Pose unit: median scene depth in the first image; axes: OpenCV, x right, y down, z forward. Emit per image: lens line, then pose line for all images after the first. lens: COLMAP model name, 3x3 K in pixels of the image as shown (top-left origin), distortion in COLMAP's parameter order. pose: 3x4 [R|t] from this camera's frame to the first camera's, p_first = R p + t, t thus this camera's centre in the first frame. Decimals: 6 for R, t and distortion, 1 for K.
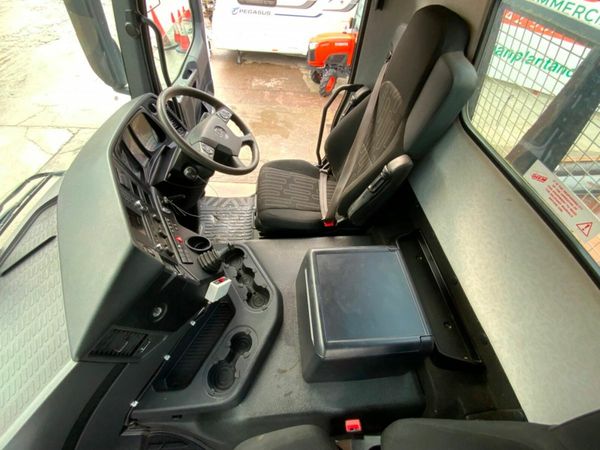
lens RADIAL K [[243.2, 0, 301.6], [0, 243.2, 225.8], [0, 0, 1]] dist [0.017552, -0.011283]
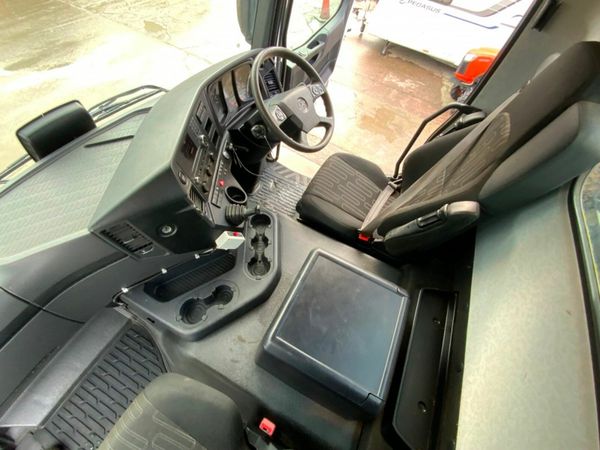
lens RADIAL K [[243.2, 0, 301.6], [0, 243.2, 225.8], [0, 0, 1]] dist [0.017552, -0.011283]
pose [[0.854593, 0.453746, -0.252557, 0.146330], [-0.446120, 0.890419, 0.090169, -0.029034], [0.265795, 0.035613, 0.963371, 0.050440]]
